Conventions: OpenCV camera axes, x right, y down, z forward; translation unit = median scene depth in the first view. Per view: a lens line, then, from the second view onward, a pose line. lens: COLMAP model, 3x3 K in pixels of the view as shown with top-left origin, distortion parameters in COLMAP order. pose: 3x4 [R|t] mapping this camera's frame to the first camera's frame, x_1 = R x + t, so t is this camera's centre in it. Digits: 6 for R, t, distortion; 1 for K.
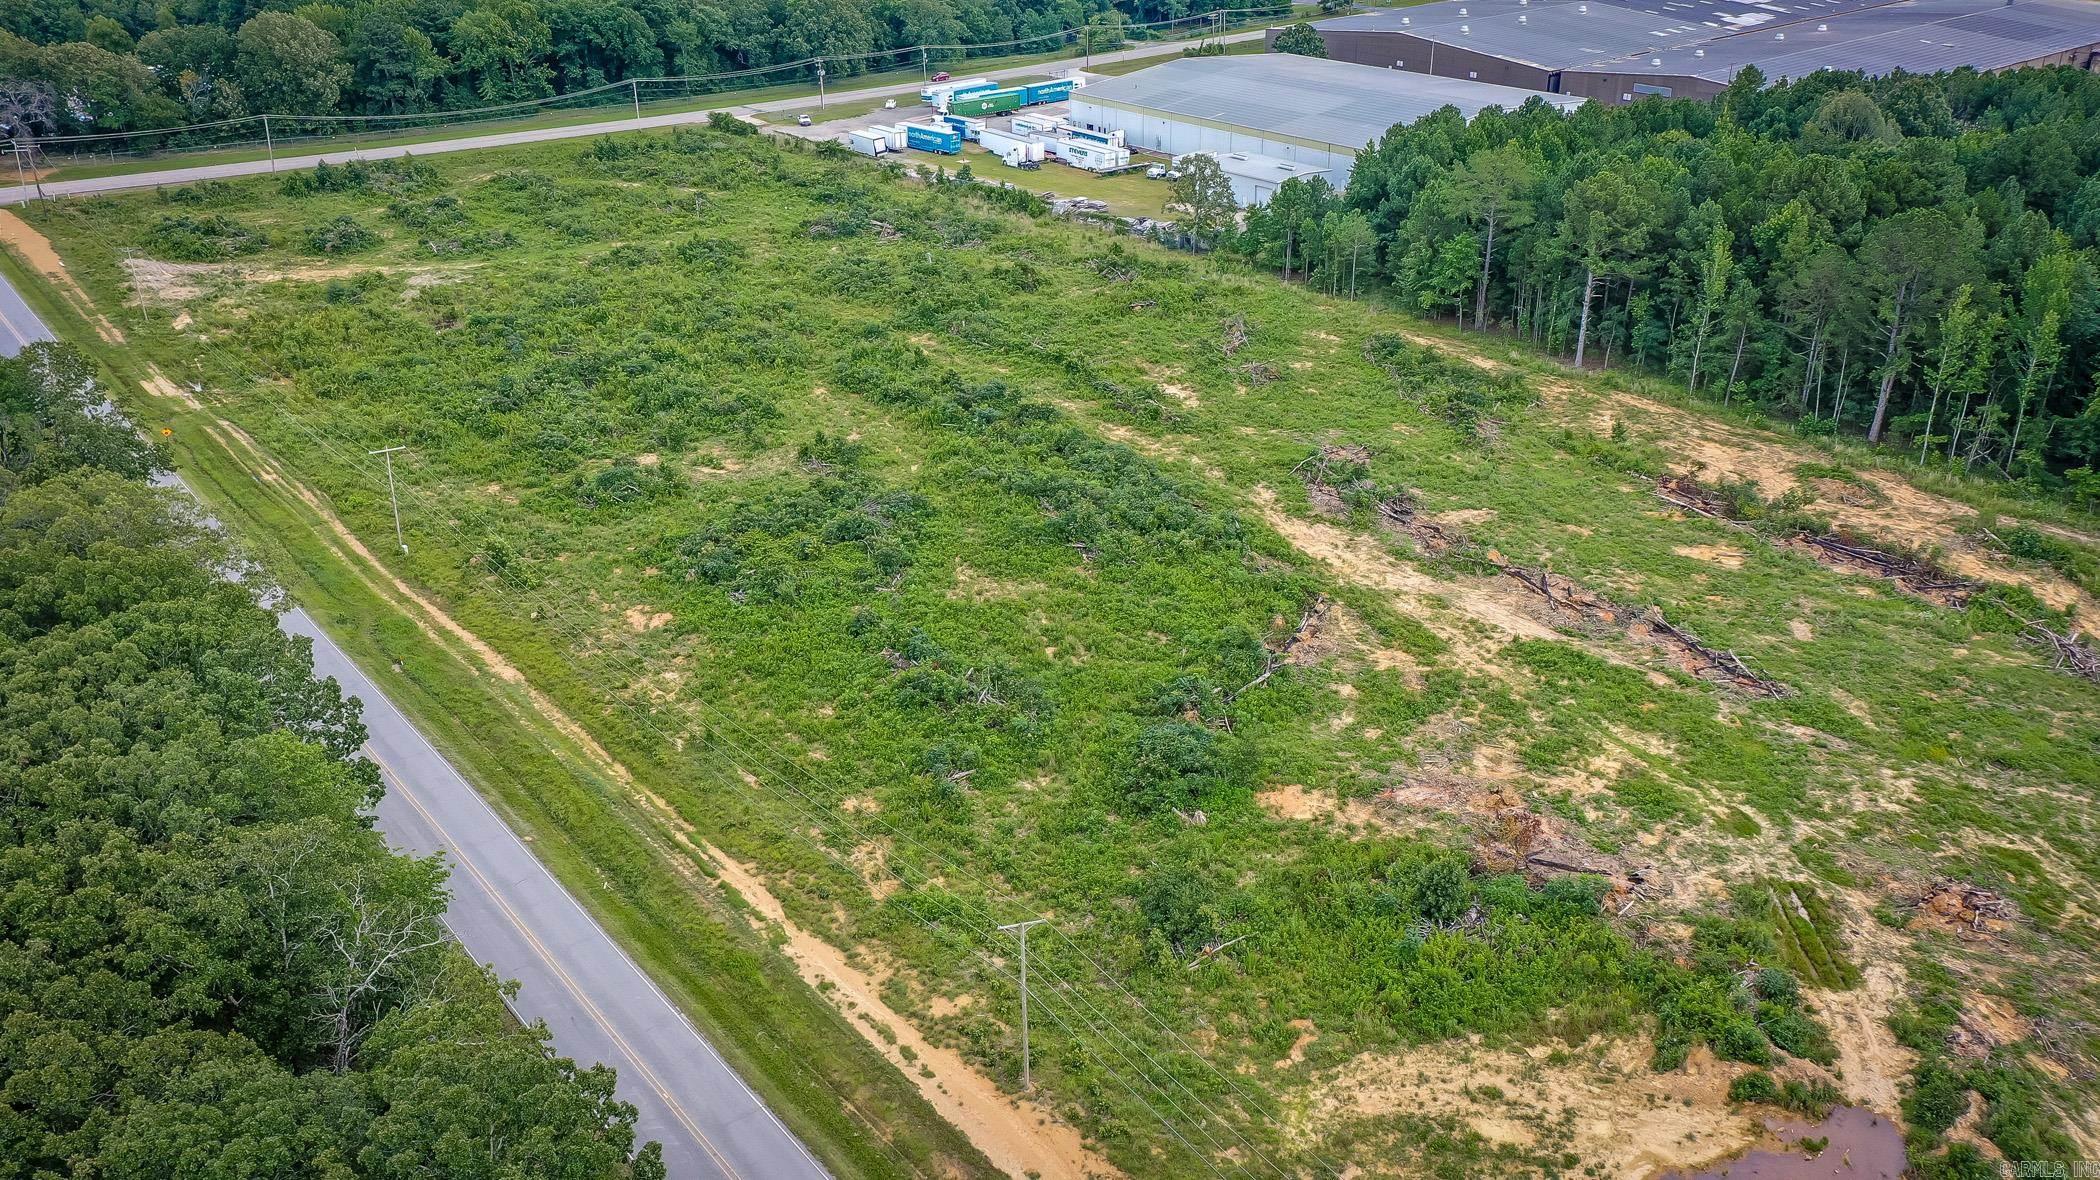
lens RADIAL K [[1673.2, 0, 1050.0], [0, 1673.2, 590.0], [0, 0, 1]] dist [0.026026, 0.004274]
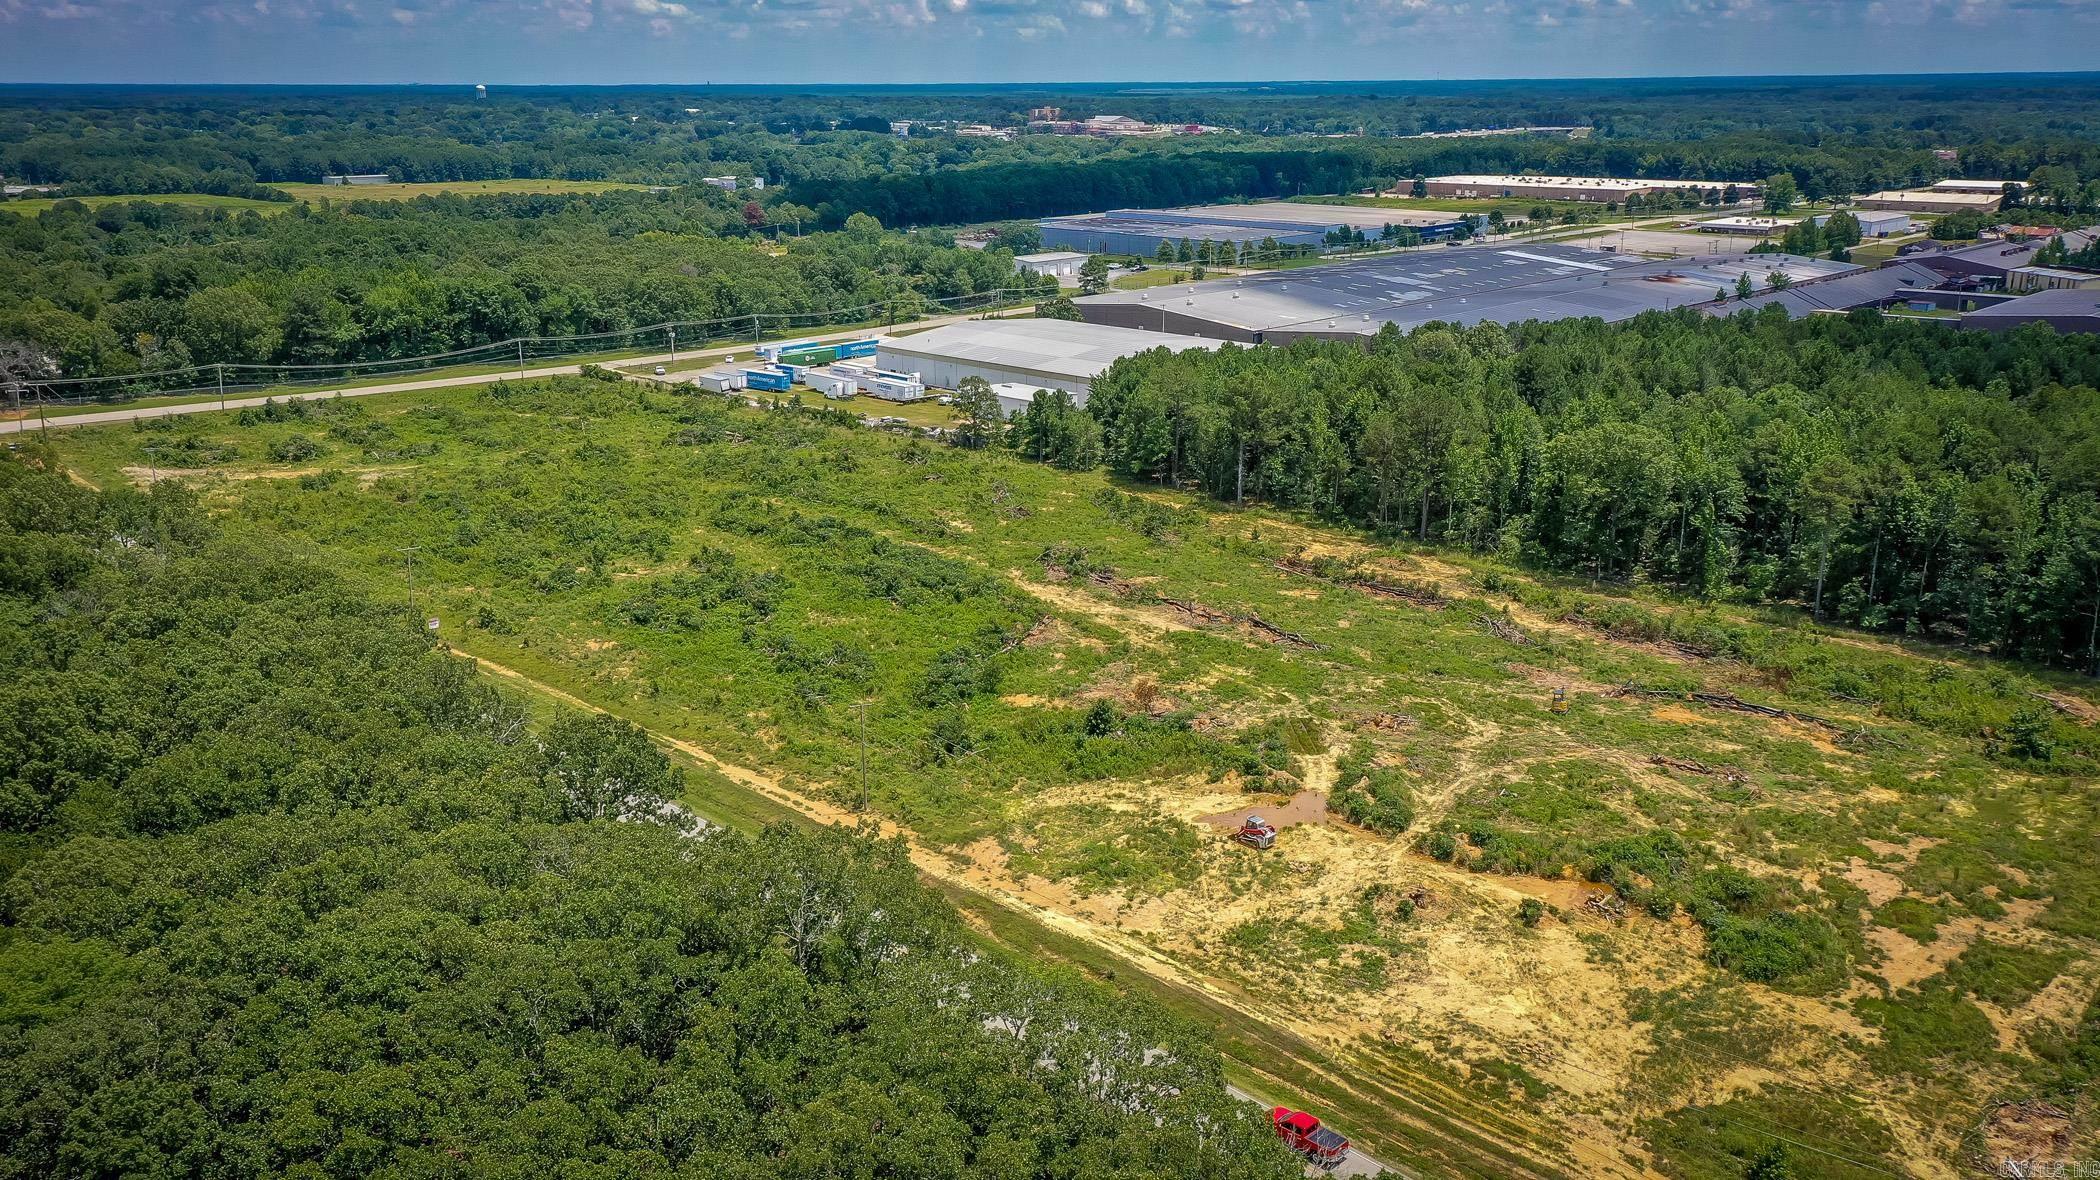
lens RADIAL K [[1673.2, 0, 1050.0], [0, 1673.2, 590.0], [0, 0, 1]] dist [0.026026, 0.004274]
pose [[0.993475, -0.023531, 0.111600, -0.006807], [0.041943, 0.985296, -0.165631, 0.203770], [-0.106062, 0.169231, 0.979853, -0.448021]]
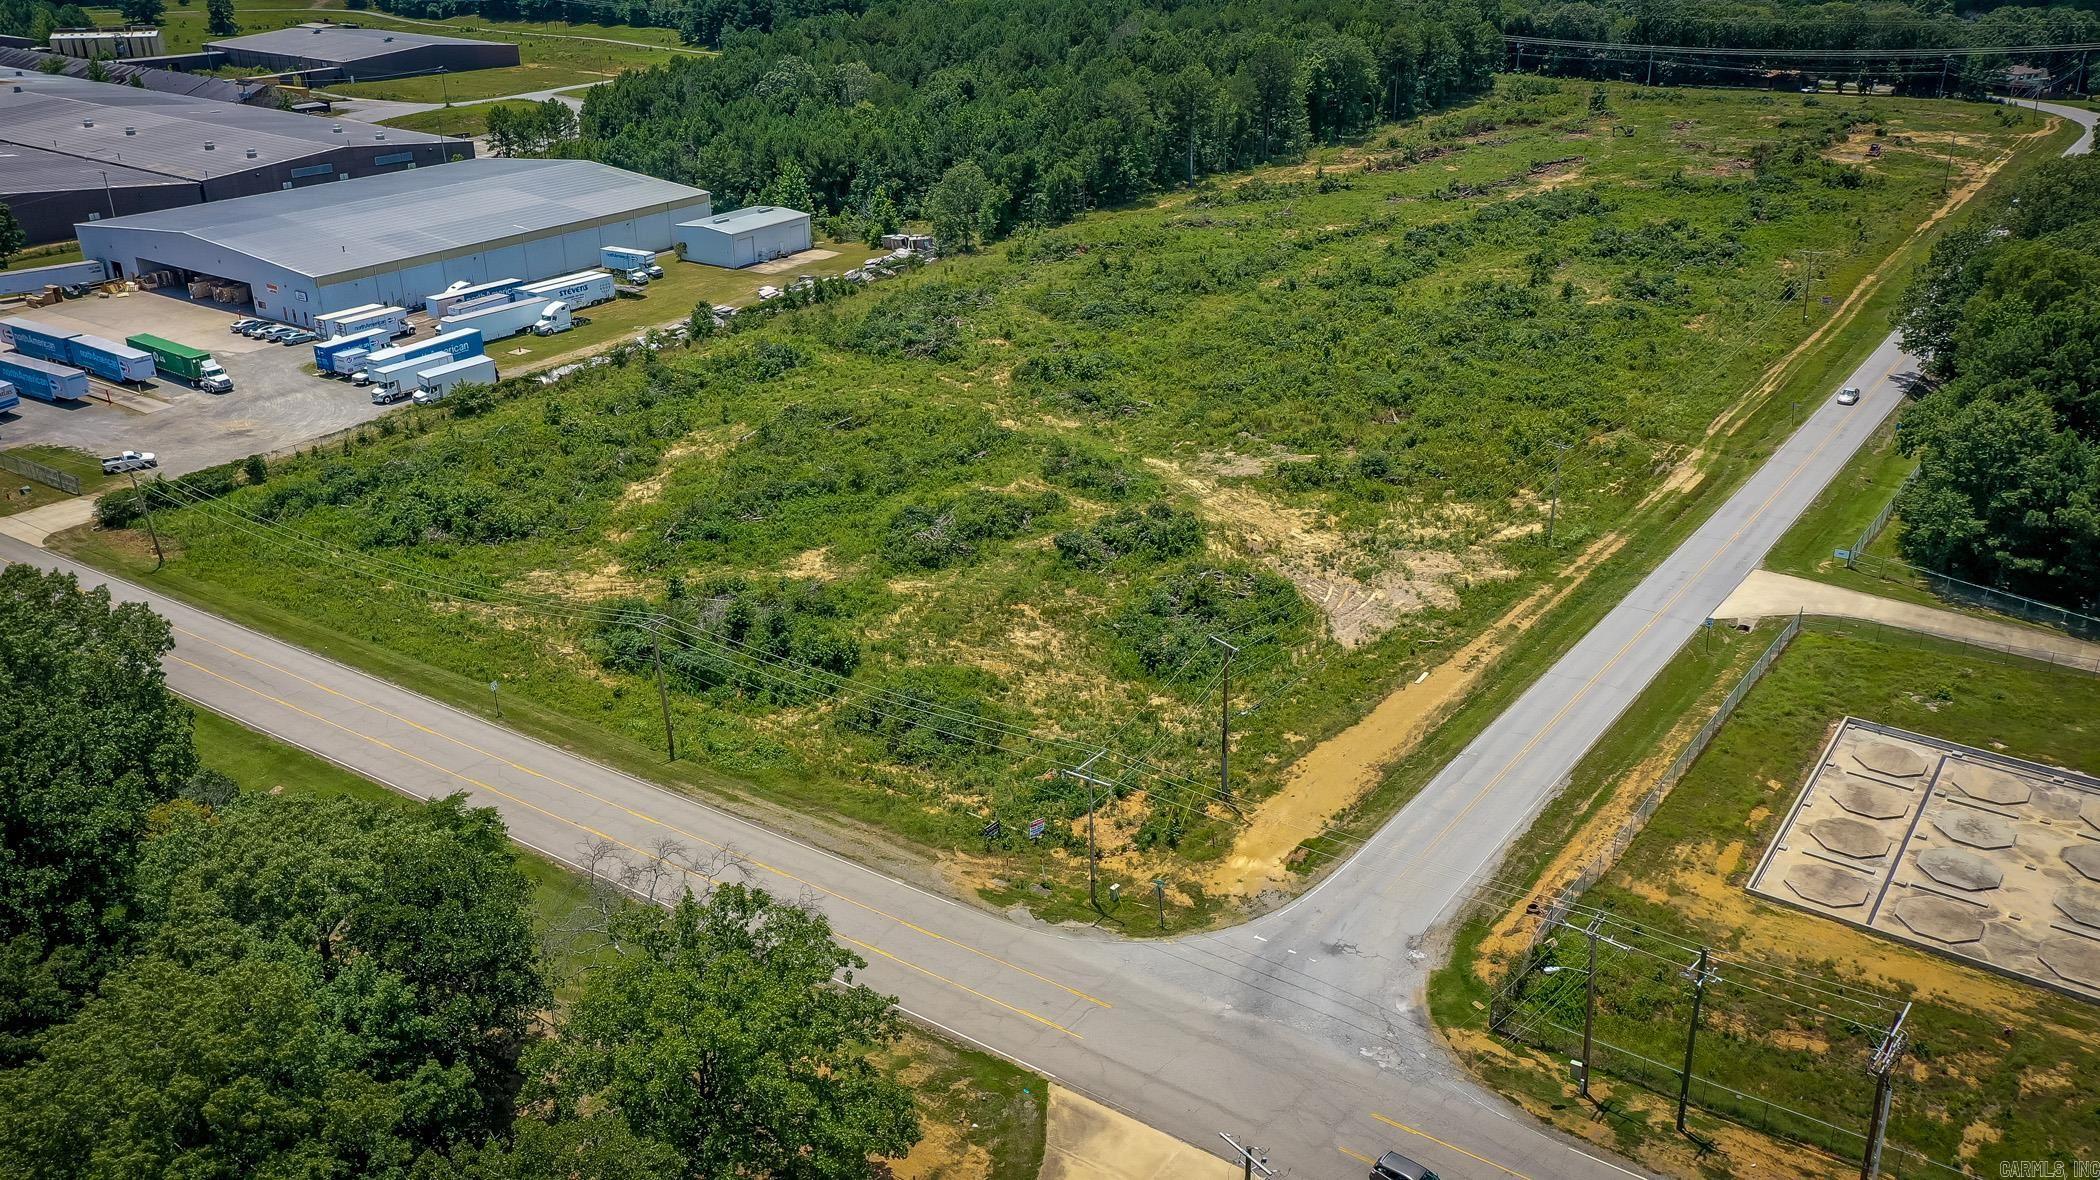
lens RADIAL K [[1662.5, 0, 1050.0], [0, 1662.5, 590.0], [0, 0, 1]] dist [0.026186, 0.006362]
pose [[-0.267984, -0.377241, 0.886495, -1.571483], [0.436293, 0.772871, 0.460779, -0.797756], [-0.858972, 0.510253, -0.042529, 1.705760]]
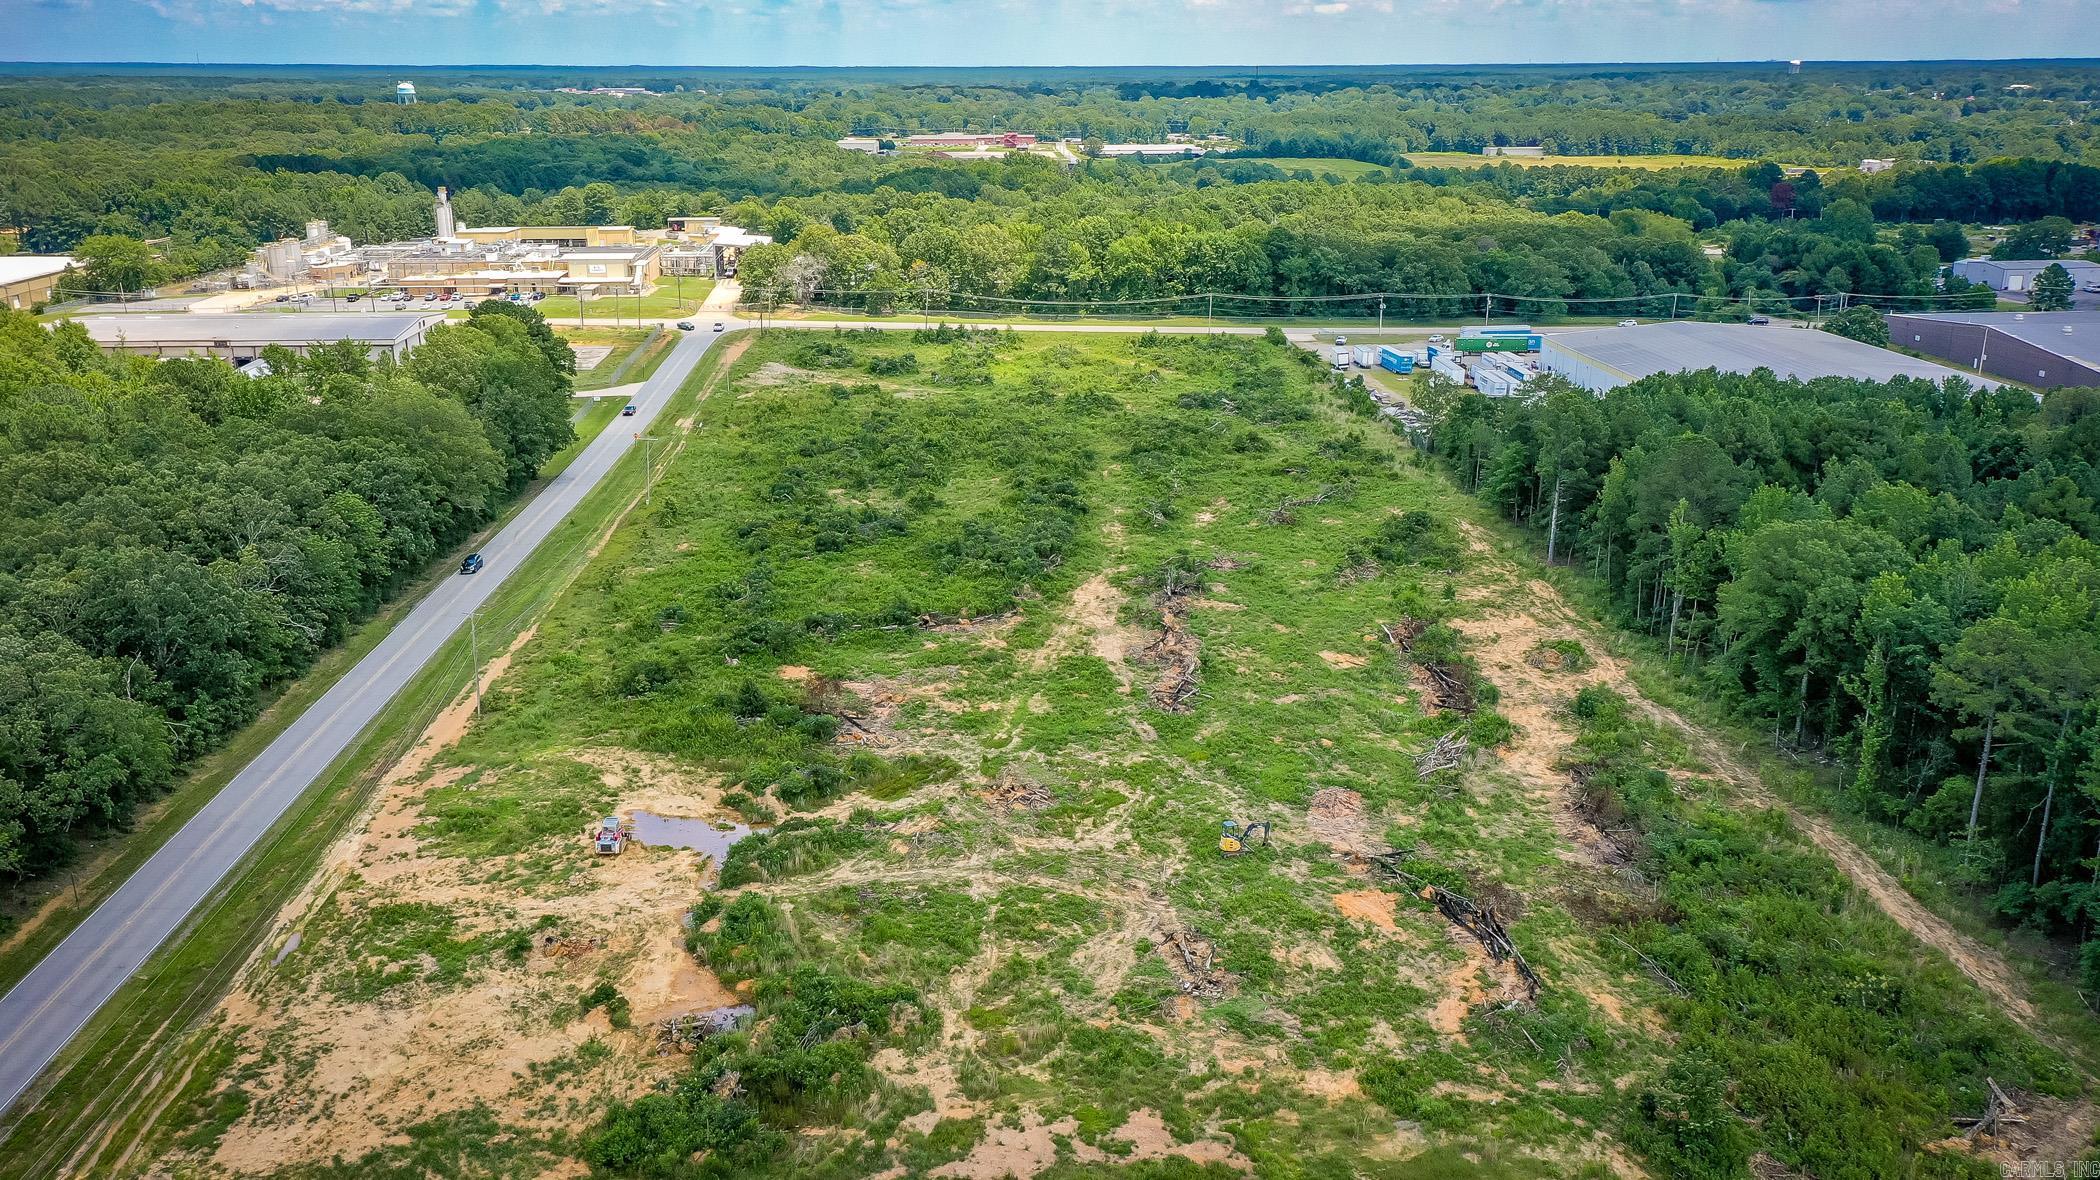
lens RADIAL K [[1702.8, 0, 1049.5], [0, 1702.8, 578.1], [0, 0, 1]] dist [0.028948, -0.001000]
pose [[0.812735, 0.180063, -0.554111, 0.830010], [-0.268272, 0.959884, -0.081562, 0.074715], [0.517196, 0.214941, 0.828437, -0.146908]]
